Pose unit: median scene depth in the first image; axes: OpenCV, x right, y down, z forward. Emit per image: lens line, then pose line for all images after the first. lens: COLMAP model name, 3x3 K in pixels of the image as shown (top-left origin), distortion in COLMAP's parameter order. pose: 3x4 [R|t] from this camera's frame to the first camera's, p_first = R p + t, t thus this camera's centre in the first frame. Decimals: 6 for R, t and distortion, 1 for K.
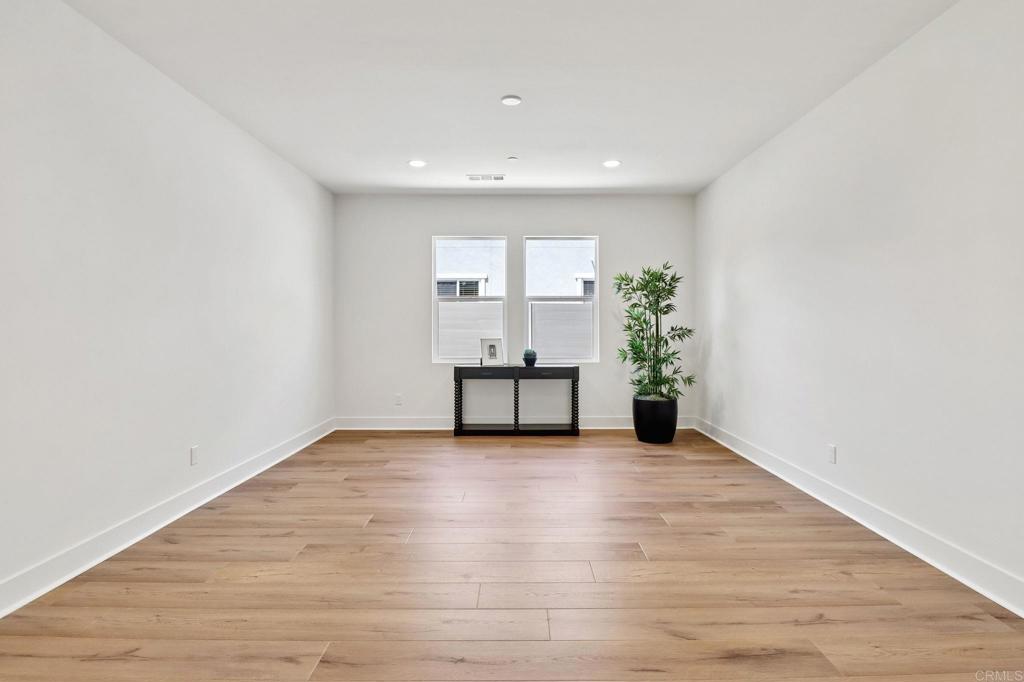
lens RADIAL K [[539.3, 0, 512.3], [0, 539.3, 326.2], [0, 0, 1]] dist [-0.003807, -0.000895]
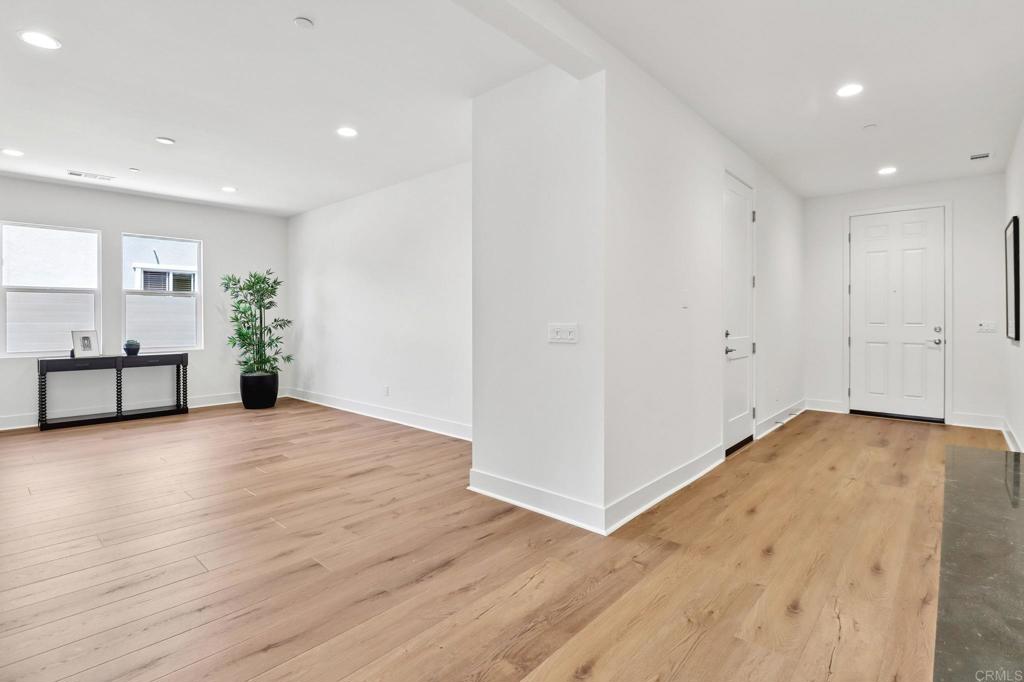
lens RADIAL K [[492.6, 0, 510.8], [0, 492.6, 321.0], [0, 0, 1]] dist [-0.010102, -0.000394]
pose [[0.686985, -0.003782, 0.726662, -0.170426], [0.000069, 0.999987, 0.005140, 0.000491], [-0.726672, -0.003481, 0.686976, -0.232028]]
